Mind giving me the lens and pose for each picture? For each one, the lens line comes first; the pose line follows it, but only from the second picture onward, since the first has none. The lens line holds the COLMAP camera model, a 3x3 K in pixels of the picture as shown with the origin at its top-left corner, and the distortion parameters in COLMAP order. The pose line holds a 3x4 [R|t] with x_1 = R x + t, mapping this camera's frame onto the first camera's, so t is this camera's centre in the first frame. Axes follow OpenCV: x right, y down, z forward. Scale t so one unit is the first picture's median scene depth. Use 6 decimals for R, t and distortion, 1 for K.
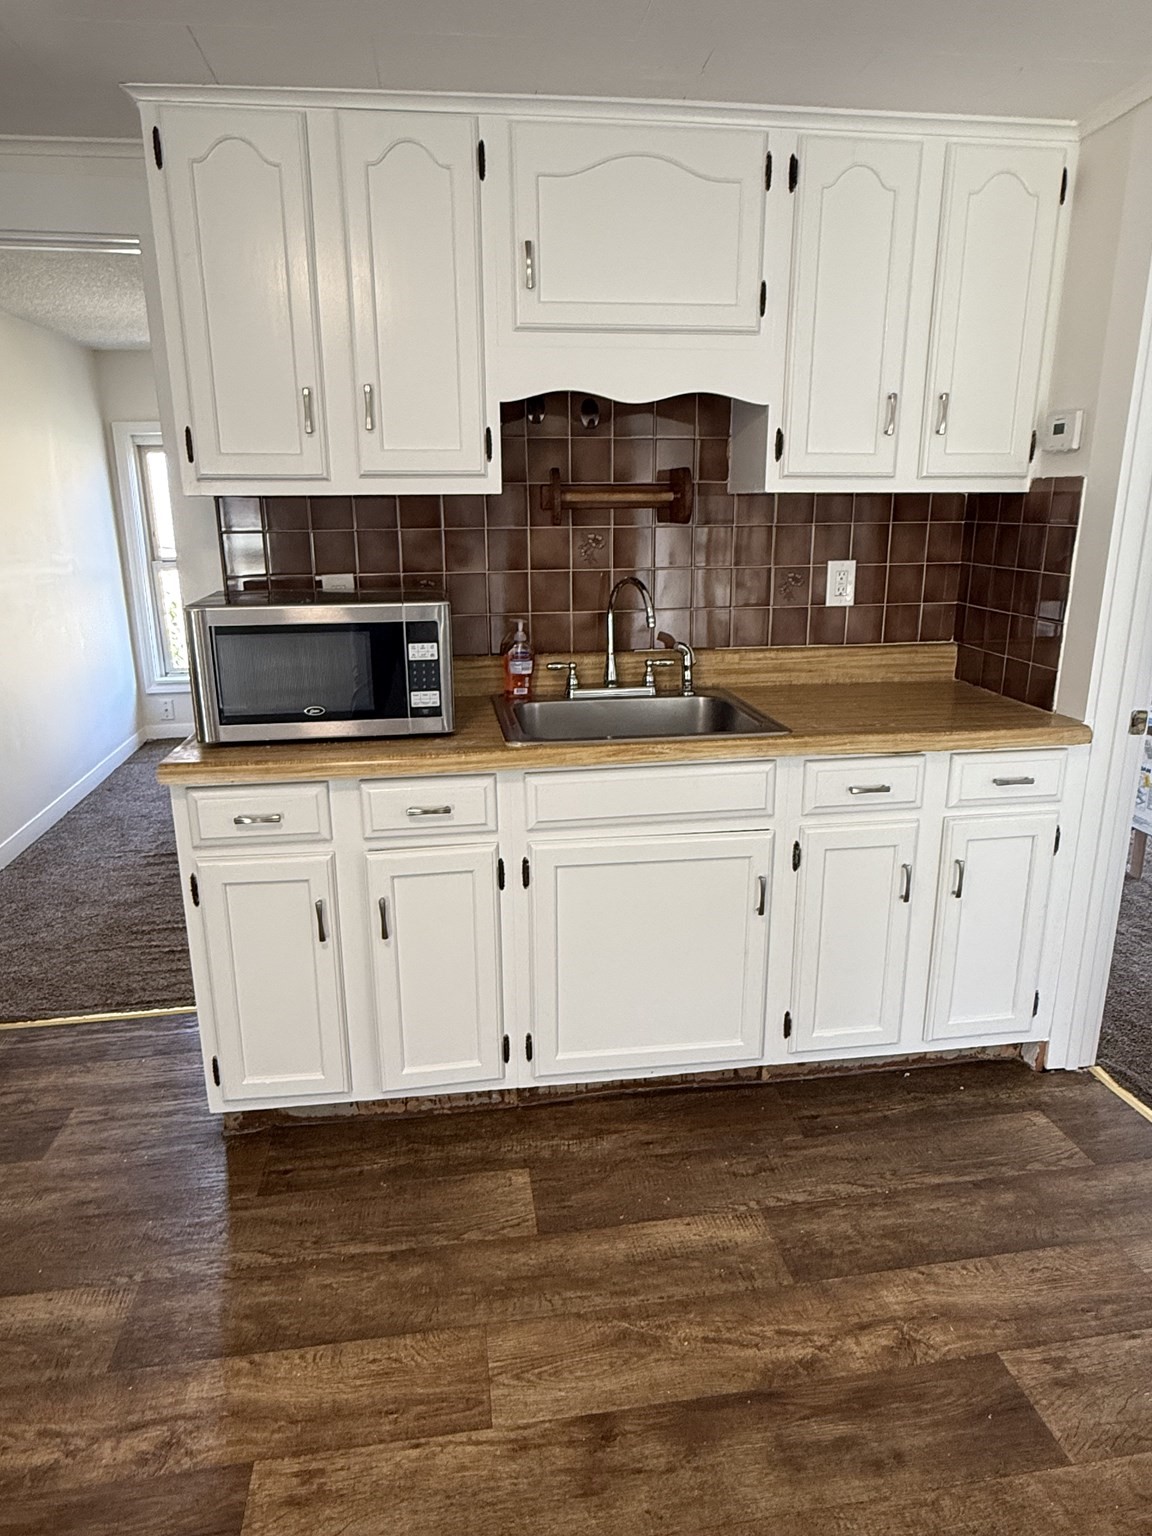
lens RADIAL K [[959.6, 0, 576.0], [0, 959.6, 768.0], [0, 0, 1]] dist [0.007246, 0.001315]
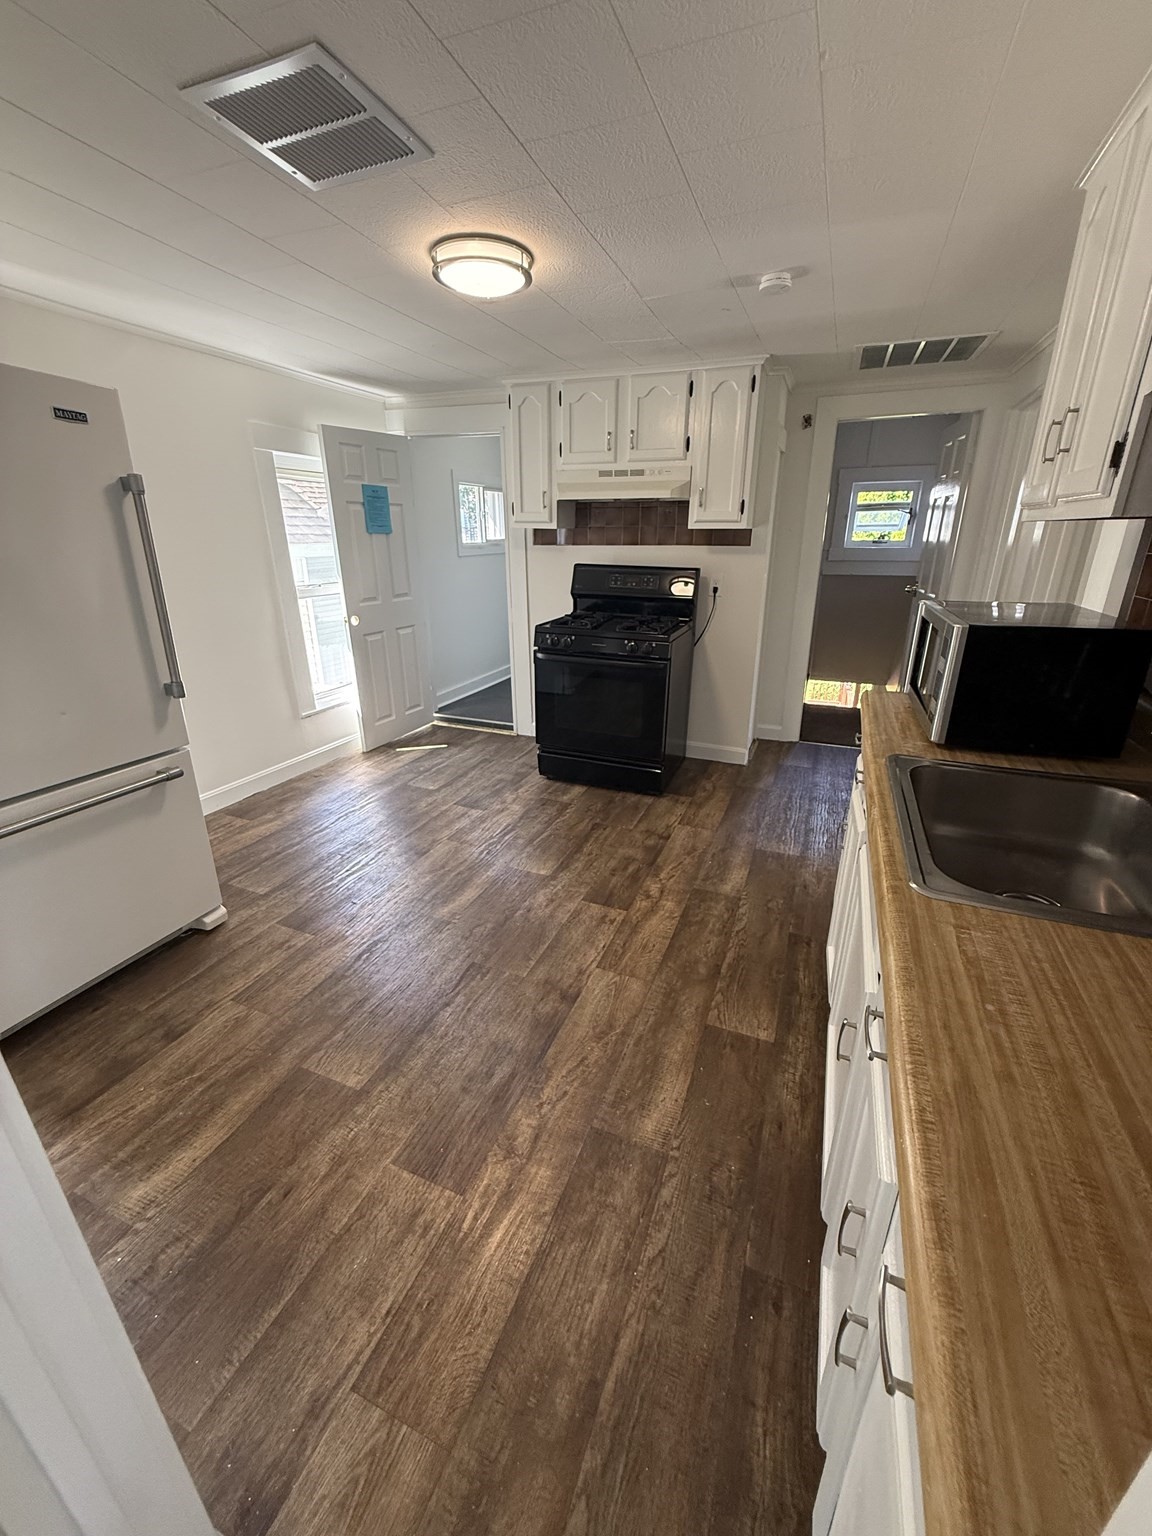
lens RADIAL K [[614.0, 0, 579.4], [0, 614.0, 764.8], [0, 0, 1]] dist [0.009182, -0.000272]
pose [[-0.505113, 0.312550, -0.804471, 0.643994], [-0.218962, 0.855215, 0.469748, -0.255545], [0.834815, 0.413425, -0.363544, 0.903125]]
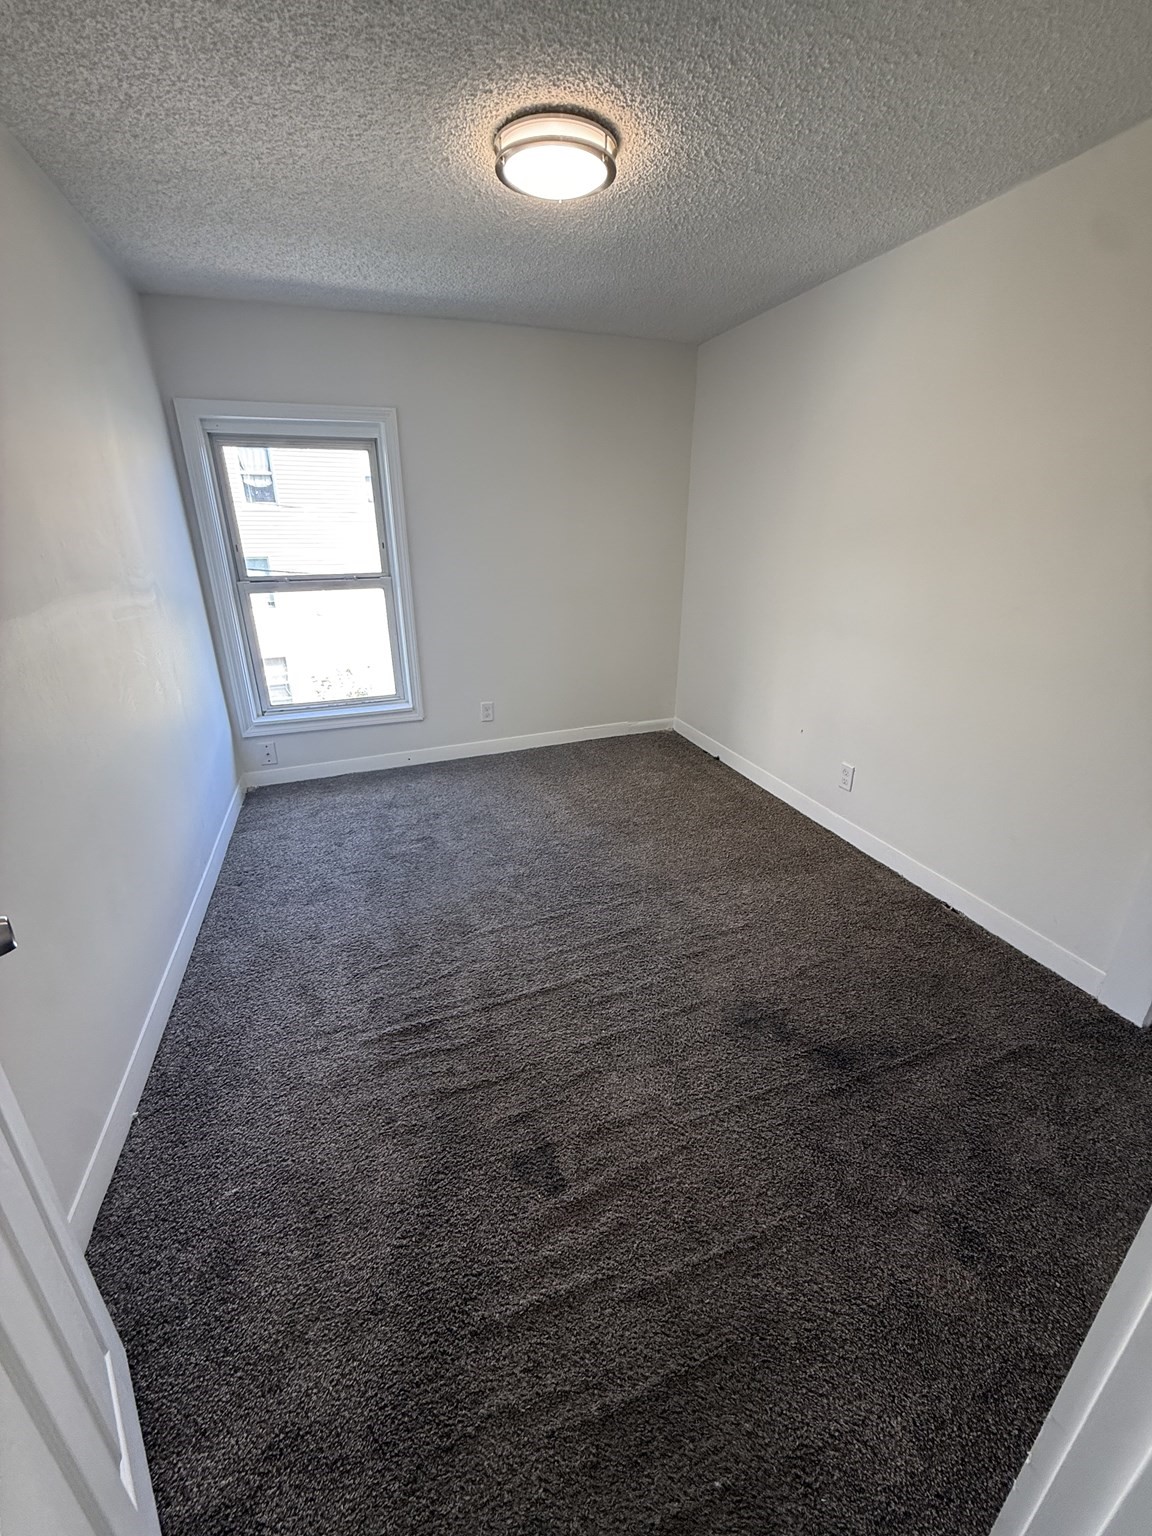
lens RADIAL K [[614.0, 0, 579.4], [0, 614.0, 764.8], [0, 0, 1]] dist [0.009182, -0.000272]
pose [[0.979014, -0.066397, 0.192673, -0.695528], [0.047607, 0.993790, 0.100570, -0.255335], [-0.198154, -0.089287, 0.976096, 1.062182]]
